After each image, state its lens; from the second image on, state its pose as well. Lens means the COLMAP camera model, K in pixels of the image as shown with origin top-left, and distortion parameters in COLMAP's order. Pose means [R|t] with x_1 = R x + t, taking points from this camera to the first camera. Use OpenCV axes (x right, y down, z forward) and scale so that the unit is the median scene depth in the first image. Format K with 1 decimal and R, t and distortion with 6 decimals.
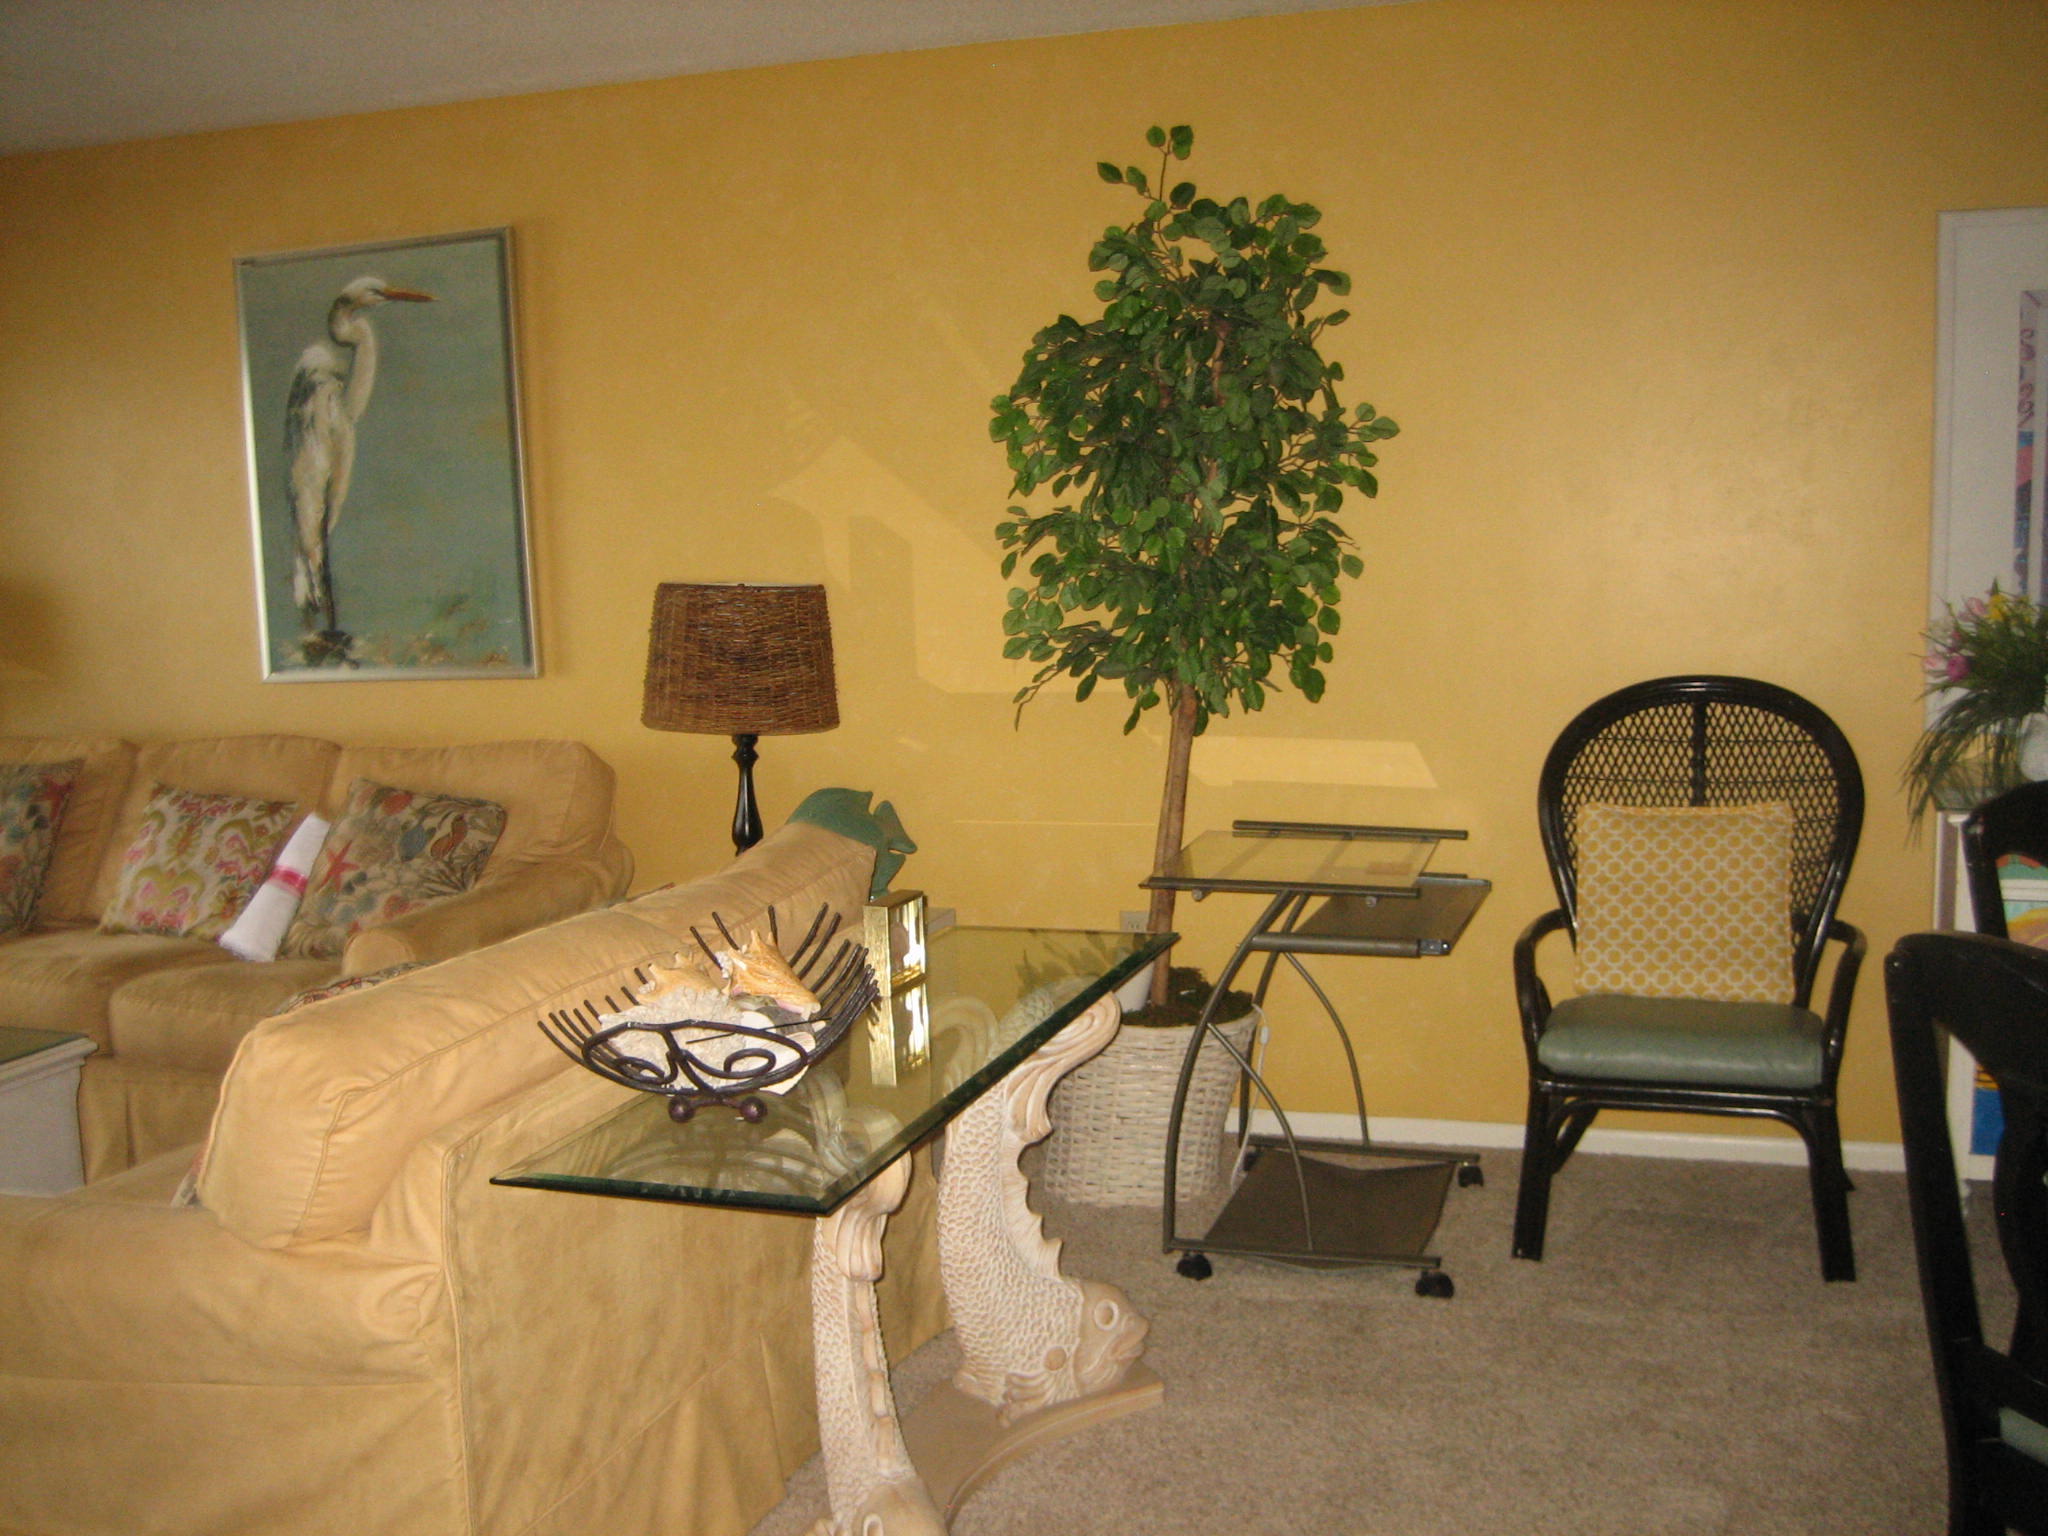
lens RADIAL K [[2103.9, 0, 1058.4], [0, 2103.9, 768.7], [0, 0, 1]] dist [-0.070545, 0.003387]
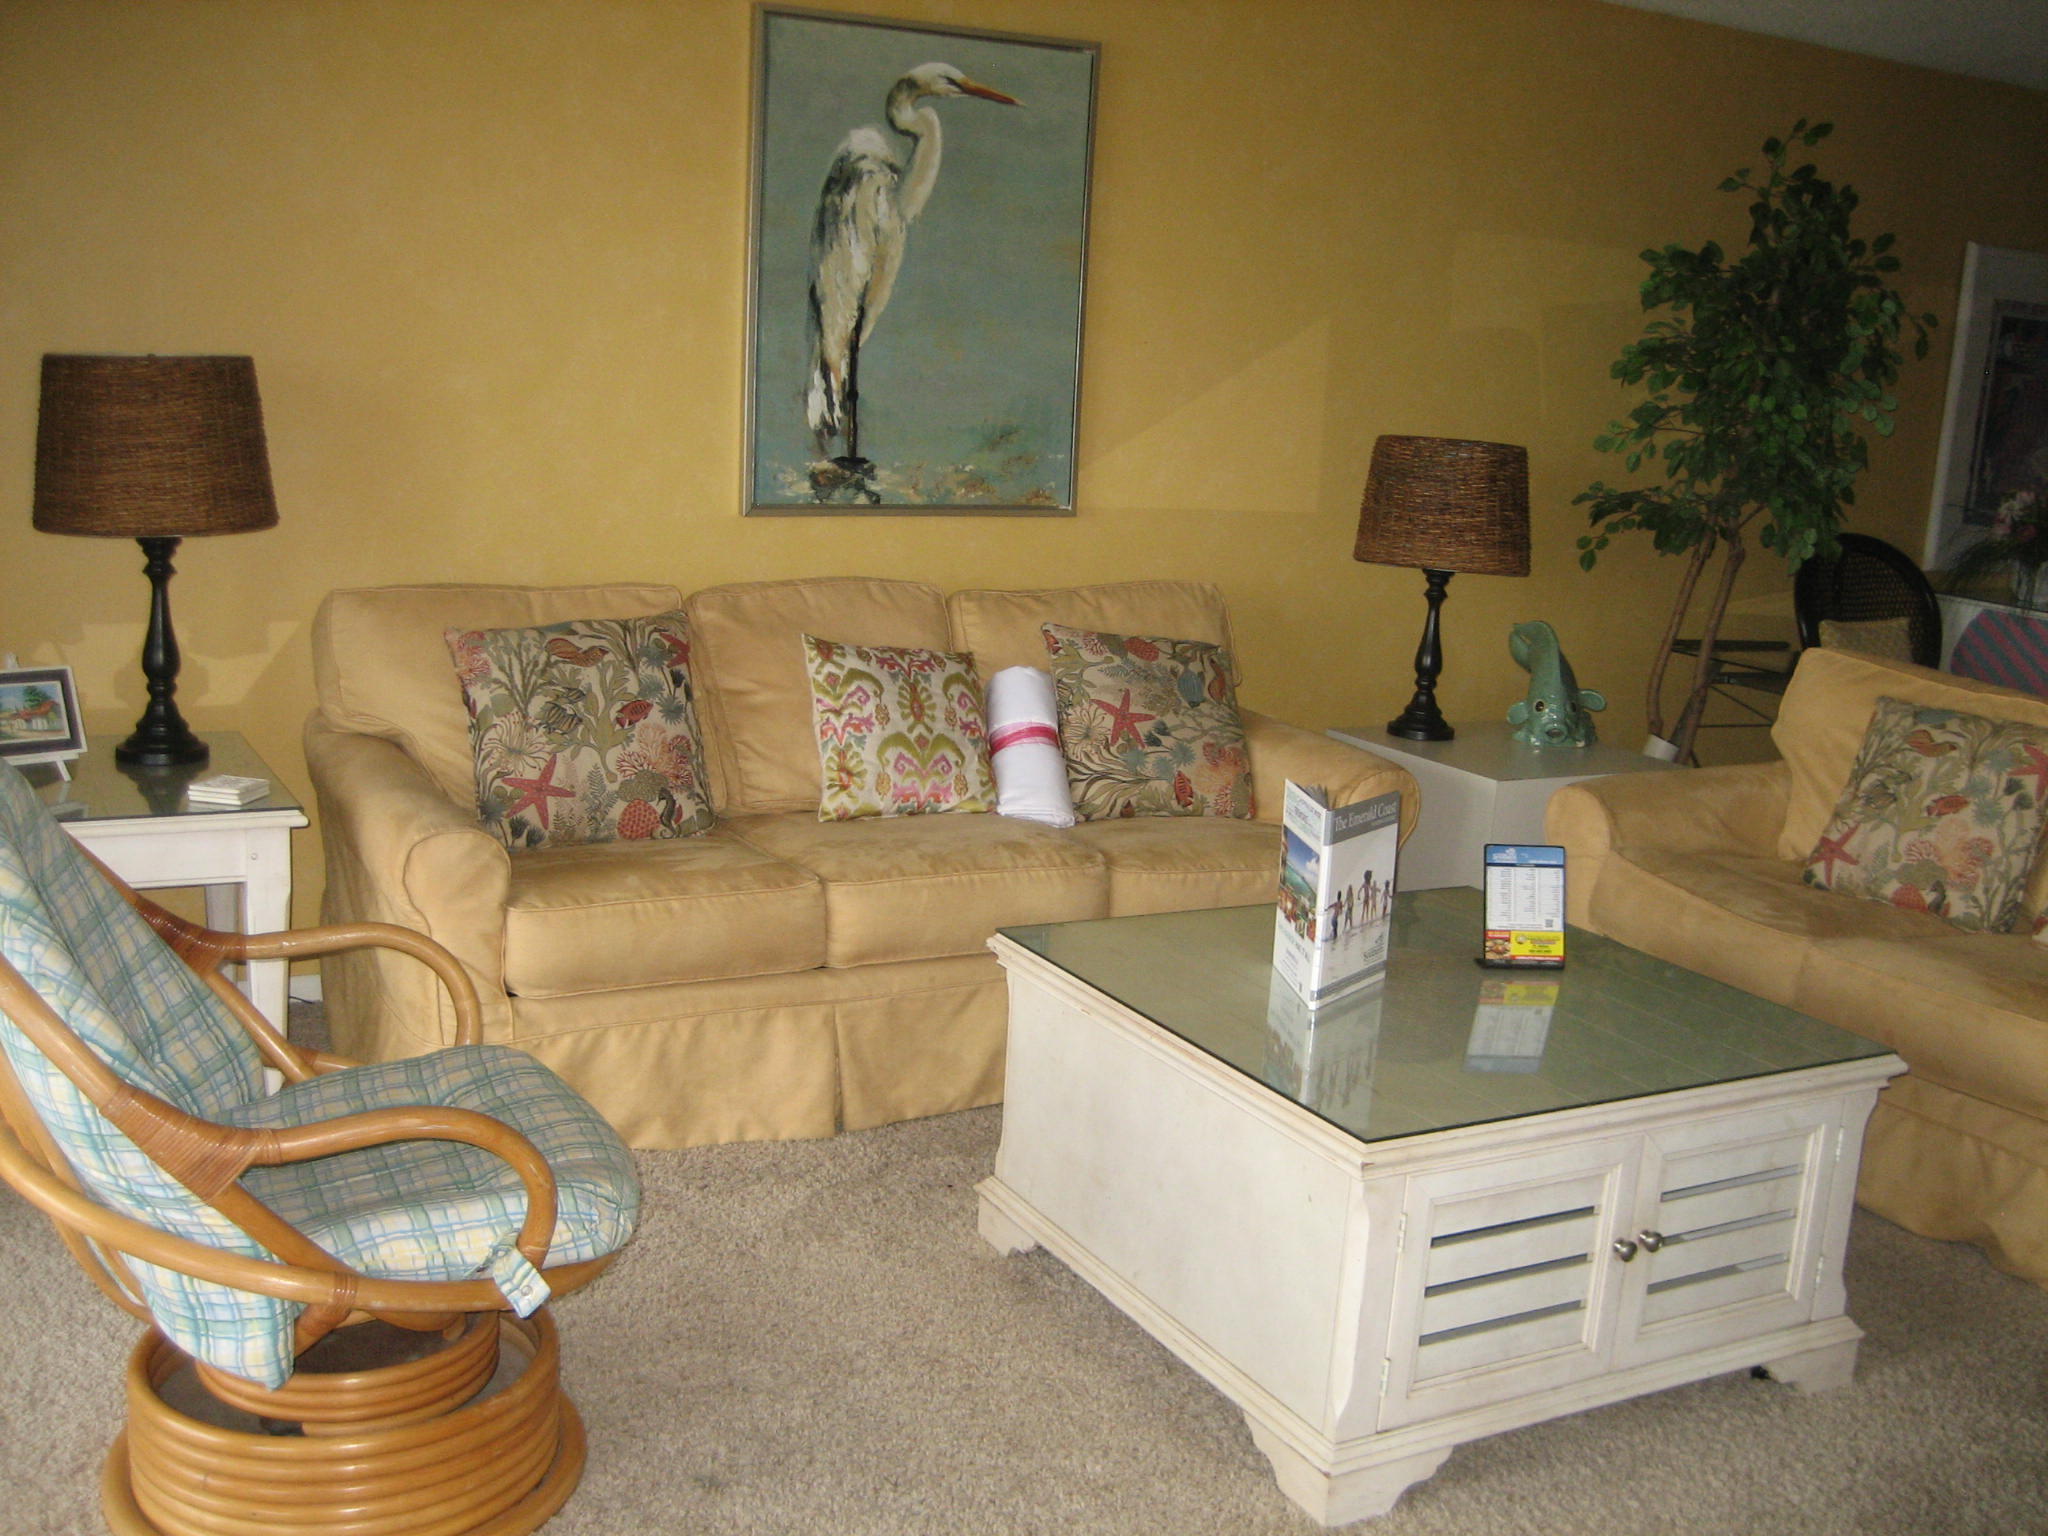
lens RADIAL K [[2103.9, 0, 1058.4], [0, 2103.9, 768.7], [0, 0, 1]] dist [-0.070545, 0.003387]
pose [[0.649418, -0.087253, 0.755409, -0.982782], [0.002191, 0.993606, 0.112882, -0.035881], [-0.760429, -0.071652, 0.645457, 0.355369]]
